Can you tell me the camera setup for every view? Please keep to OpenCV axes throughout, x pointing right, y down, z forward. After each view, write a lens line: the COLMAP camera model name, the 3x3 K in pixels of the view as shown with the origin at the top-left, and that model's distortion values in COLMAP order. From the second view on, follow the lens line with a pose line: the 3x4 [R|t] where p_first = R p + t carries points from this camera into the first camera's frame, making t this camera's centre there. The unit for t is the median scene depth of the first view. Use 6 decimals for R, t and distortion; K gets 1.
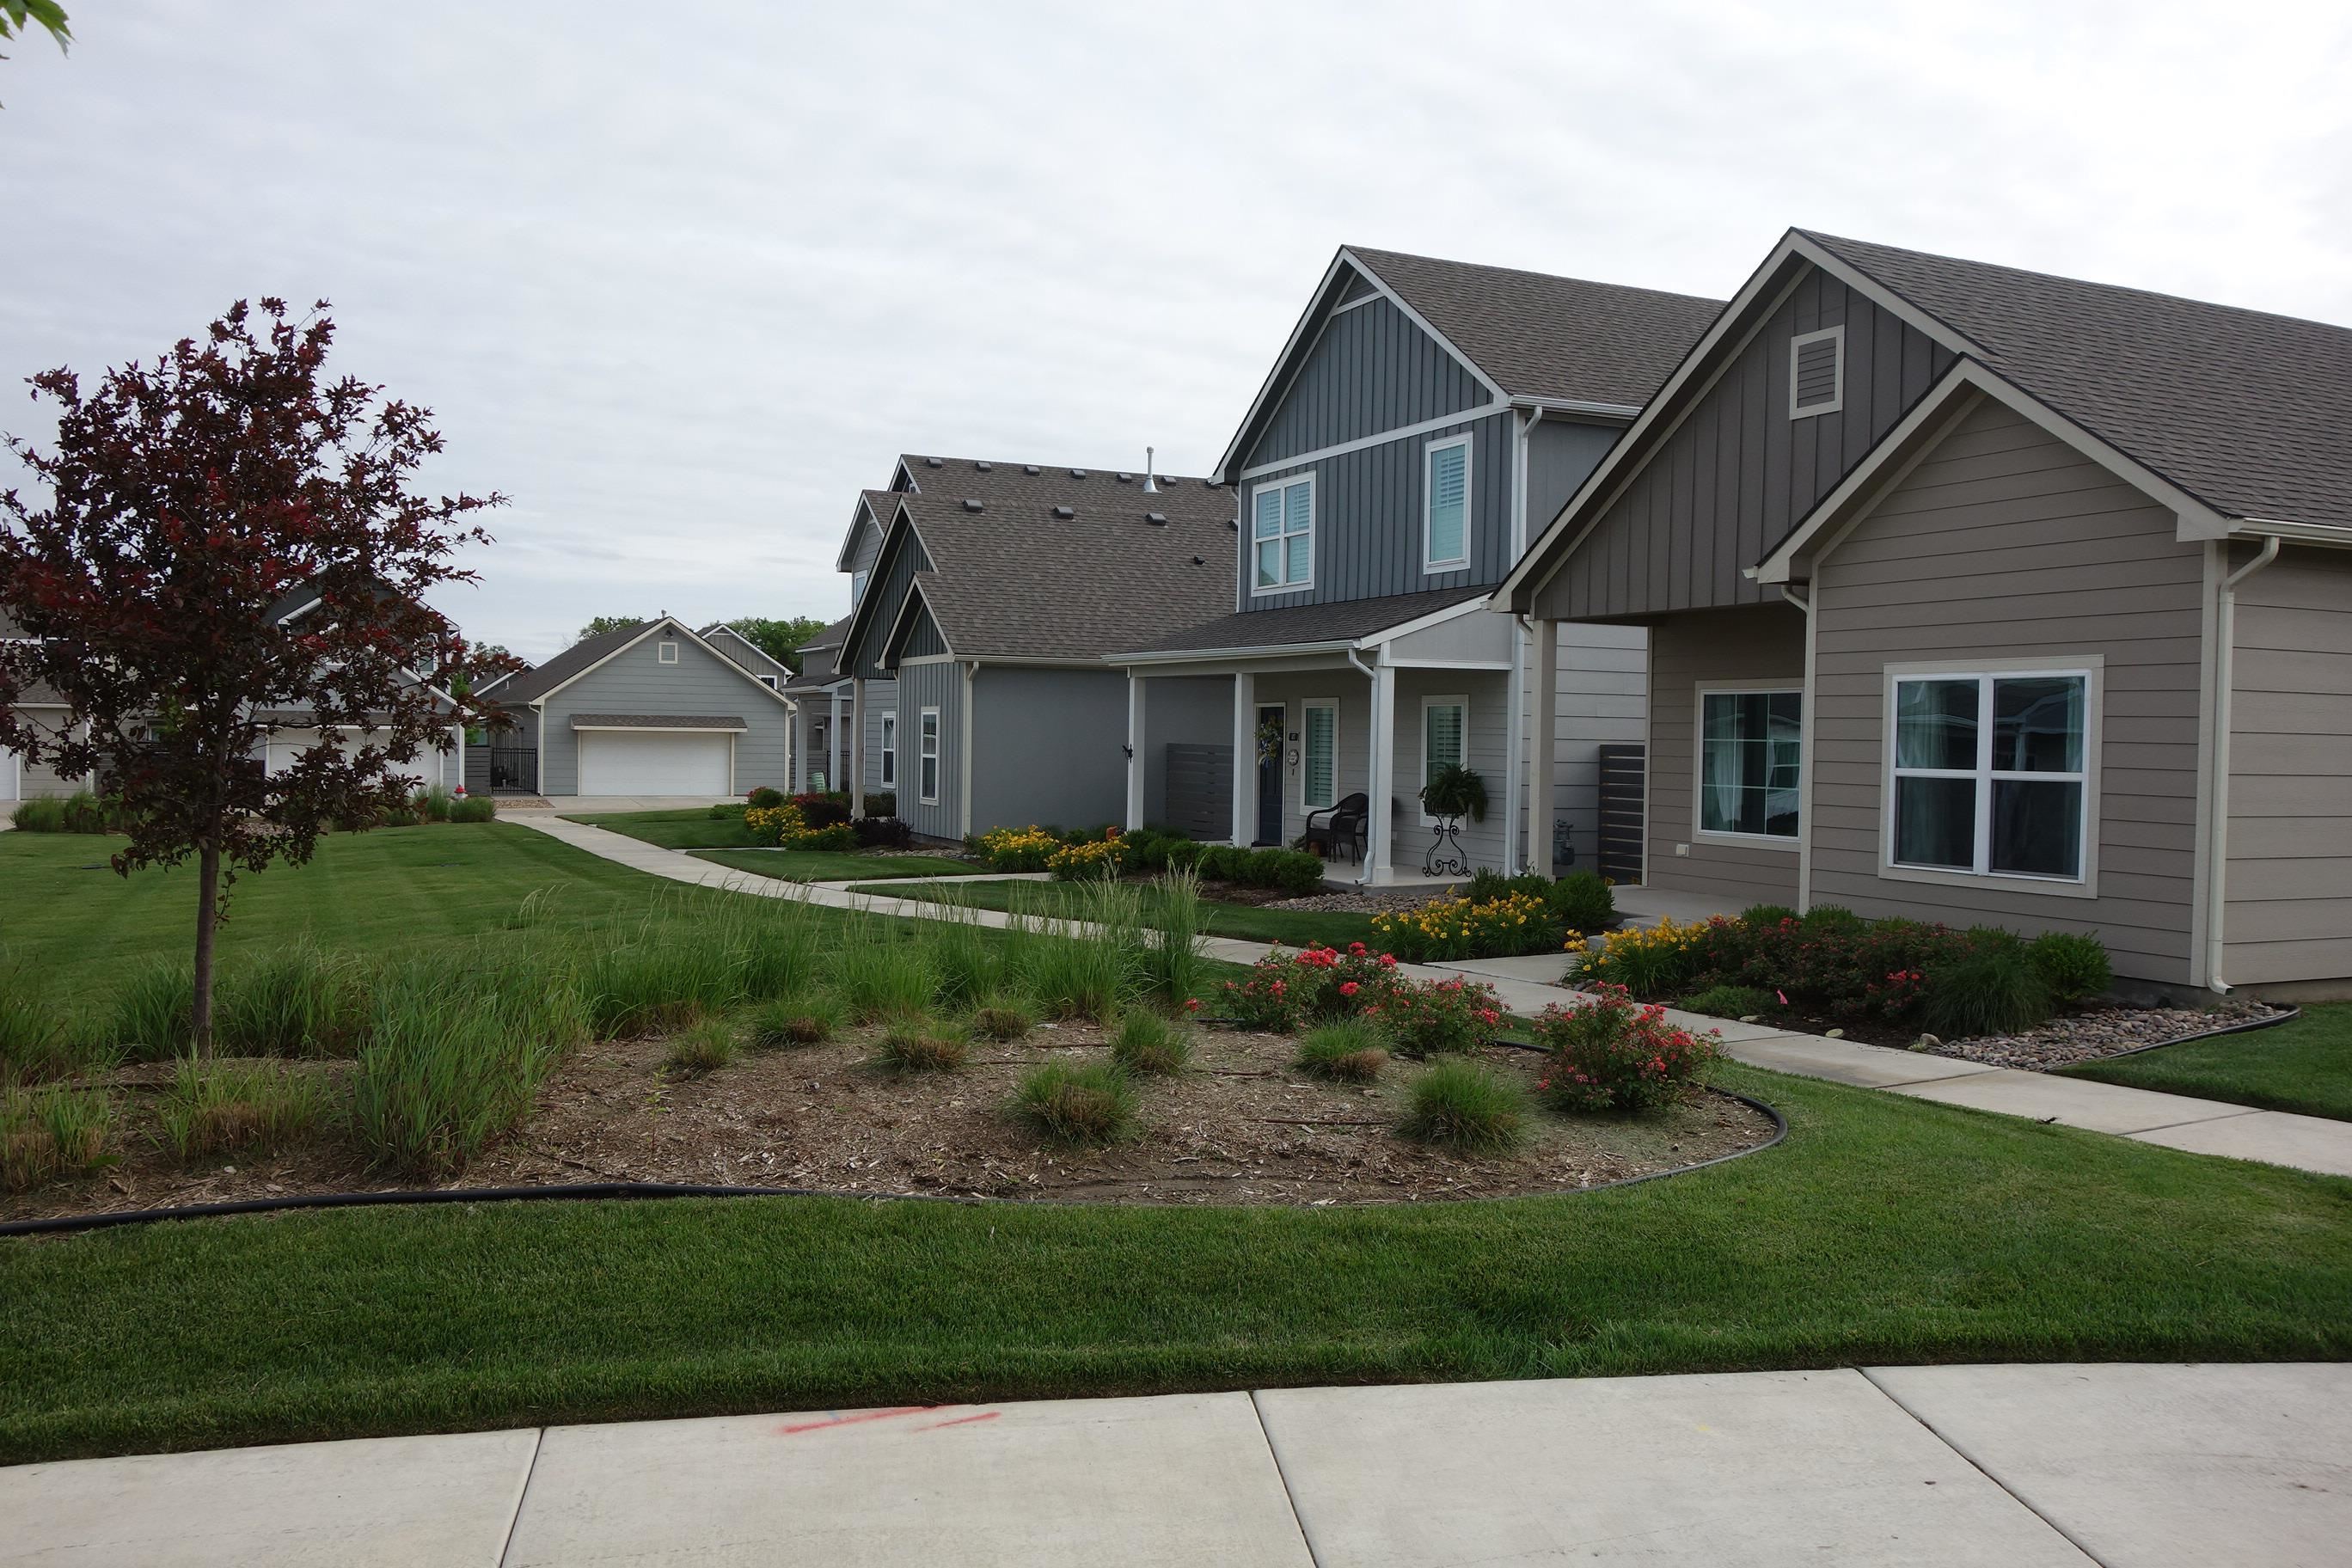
lens RADIAL K [[1861.2, 0, 1184.6], [0, 1861.2, 787.0], [0, 0, 1]] dist [-0.022149, 0.001105]
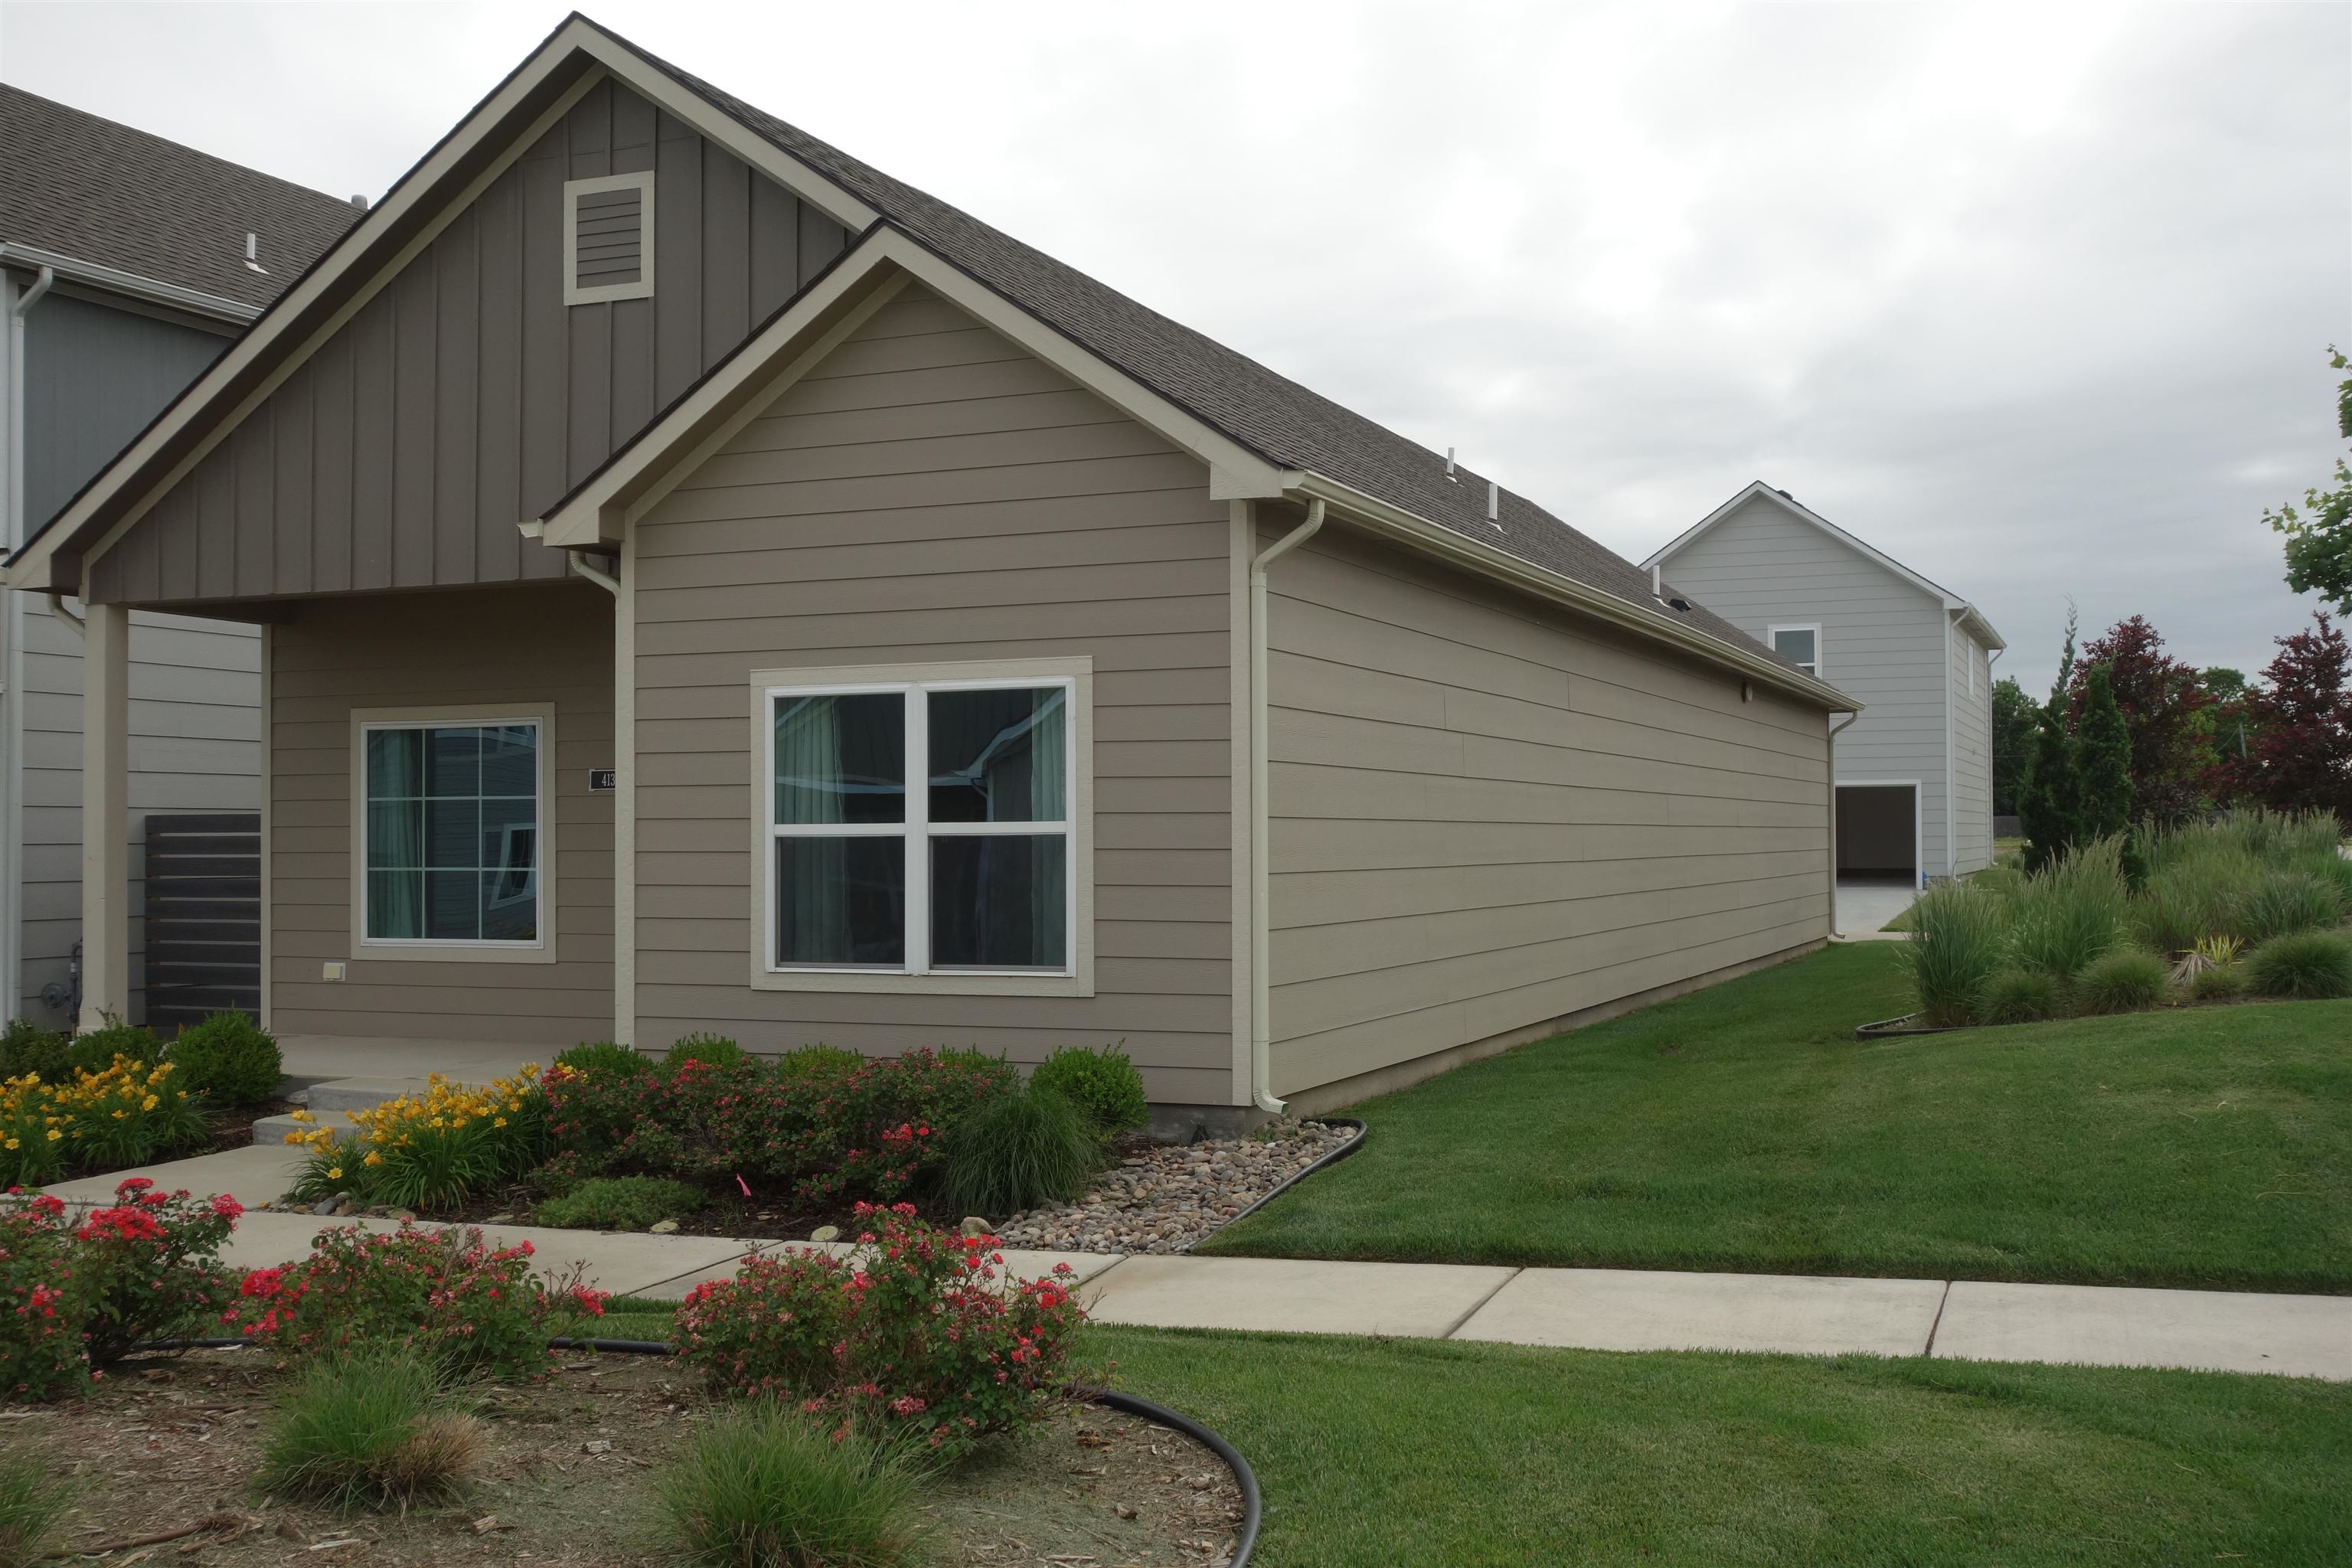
lens RADIAL K [[2367.9, 0, 1176.0], [0, 2367.9, 784.0], [0, 0, 1]] dist [-0.001096, -0.034799]
pose [[0.743583, -0.004964, 0.668625, -0.089038], [0.035814, 0.998833, -0.032413, 0.008629], [-0.667684, 0.048048, 0.742893, 0.277612]]
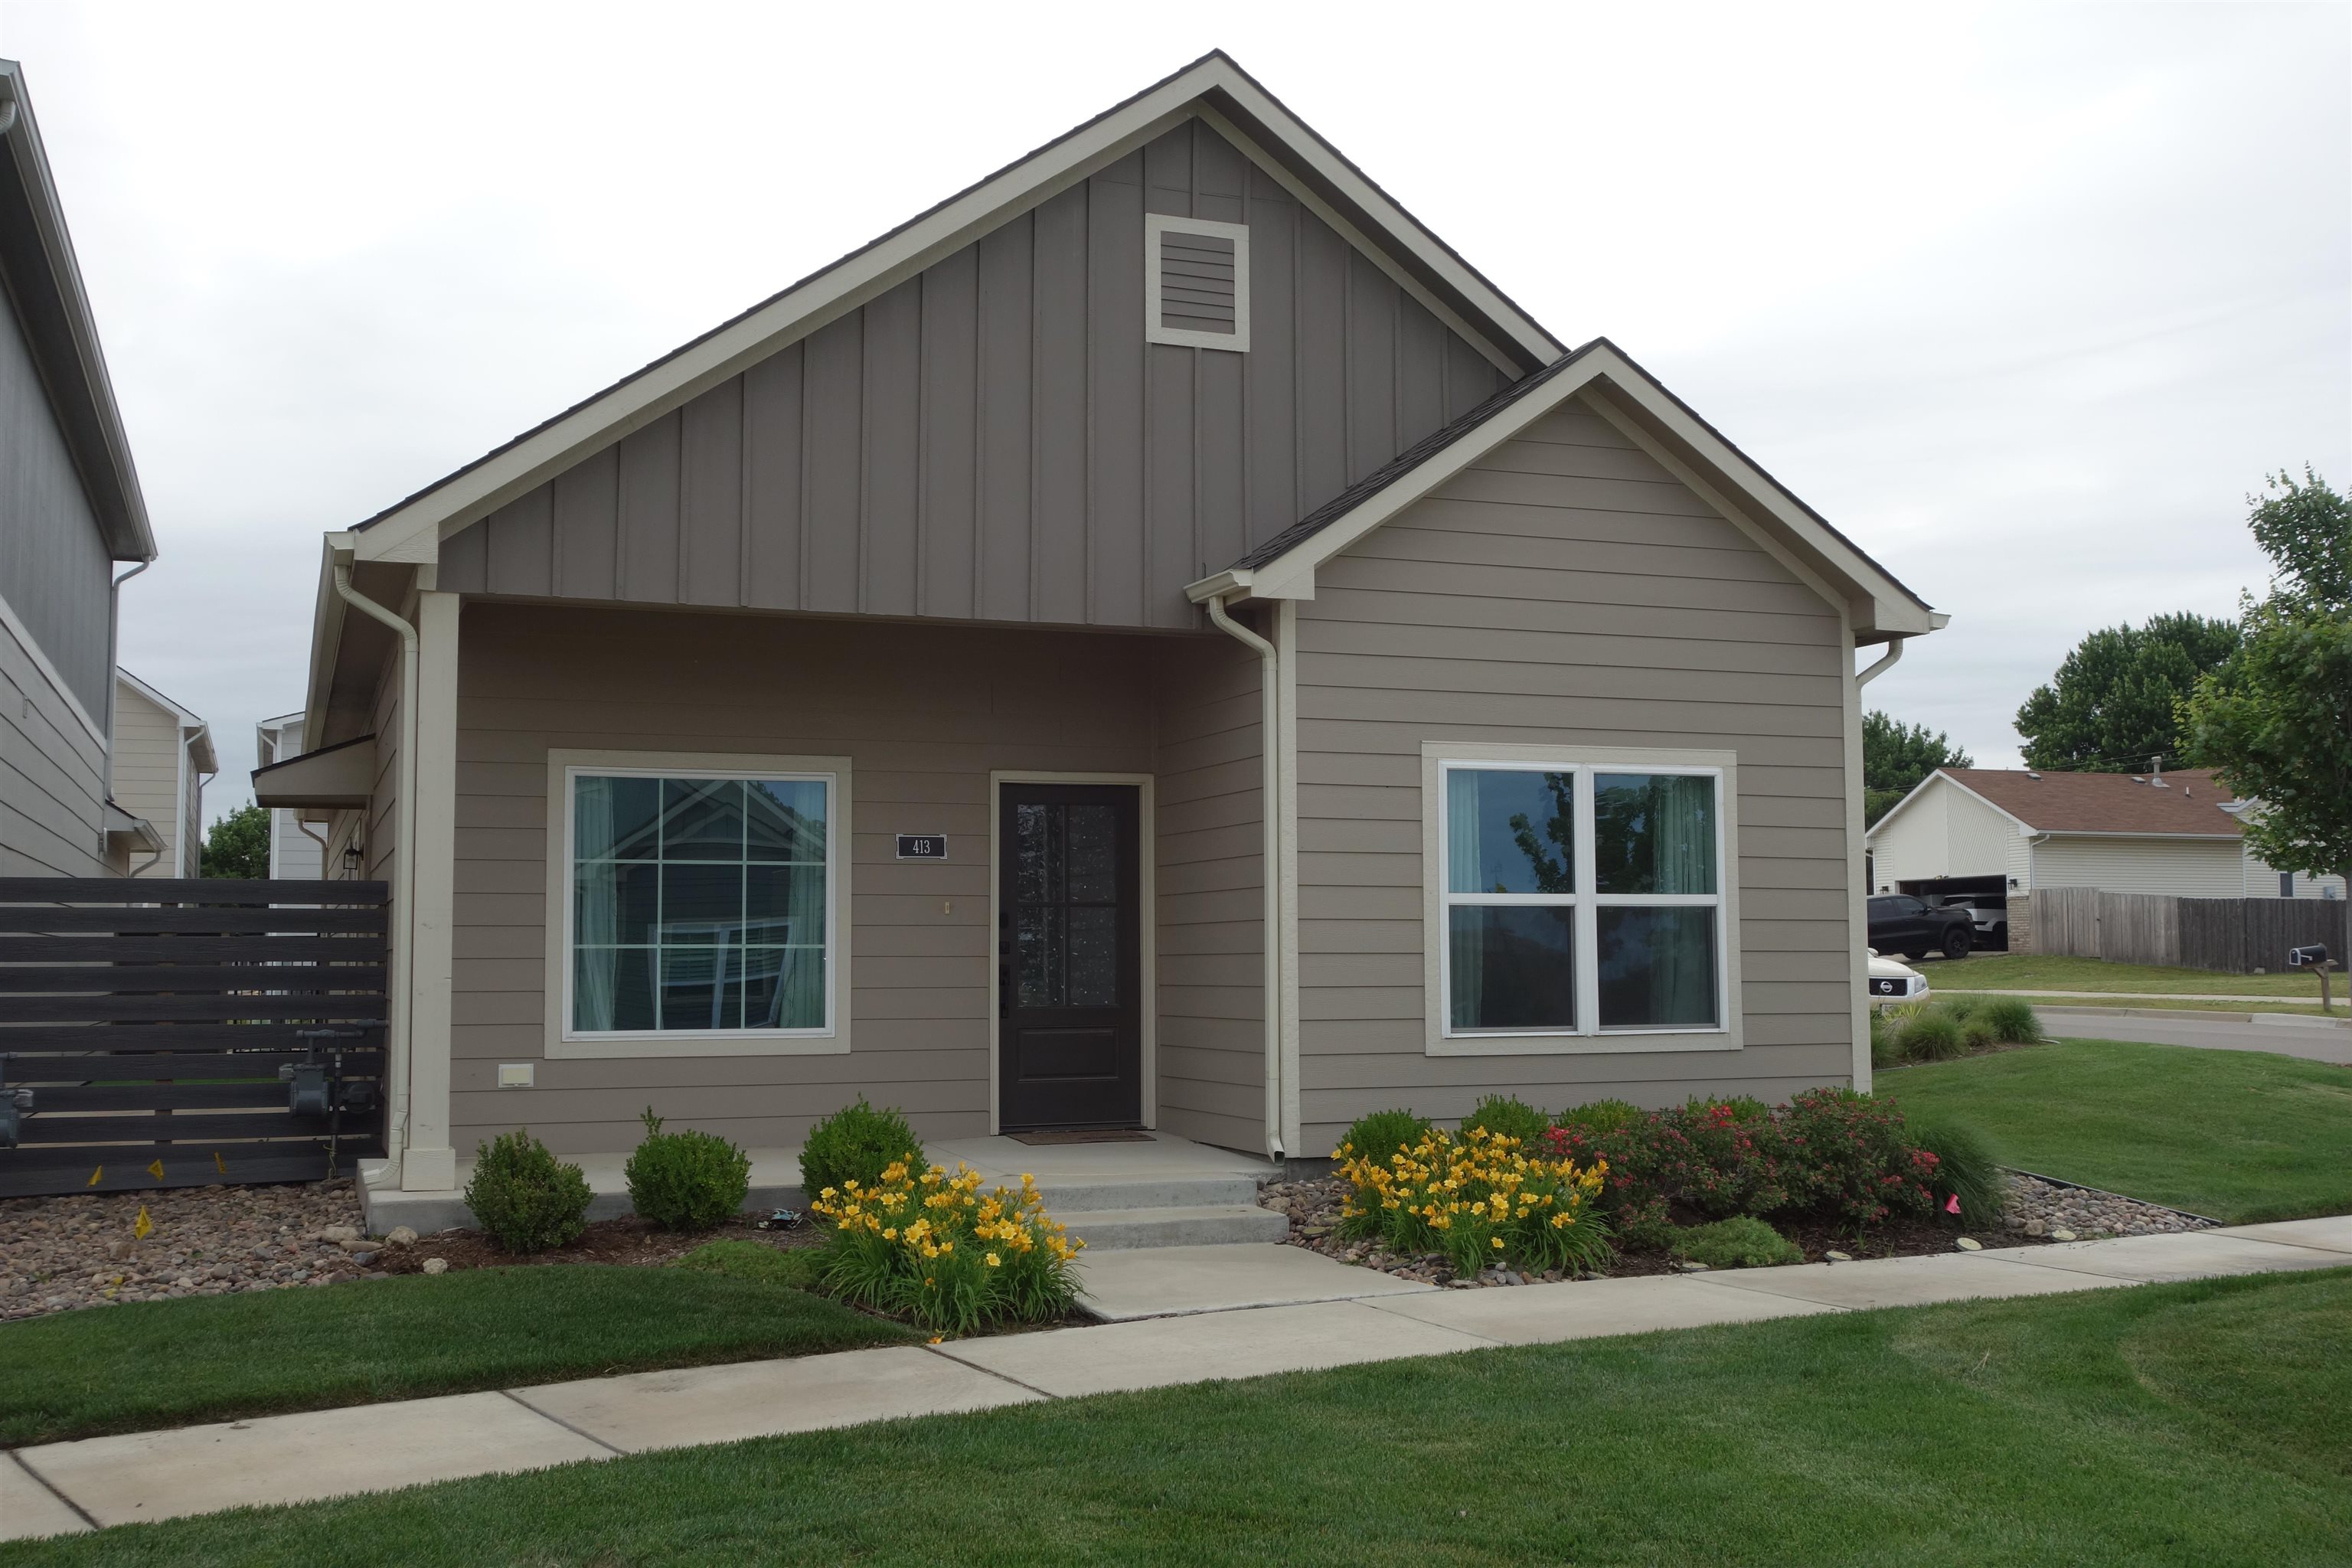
lens RADIAL K [[2367.9, 0, 1176.0], [0, 2367.9, 784.0], [0, 0, 1]] dist [-0.001096, -0.034799]
pose [[0.077093, 0.055947, 0.995453, -0.535547], [0.033036, 0.997733, -0.058634, -0.002825], [-0.996476, 0.037406, 0.075070, 1.095502]]
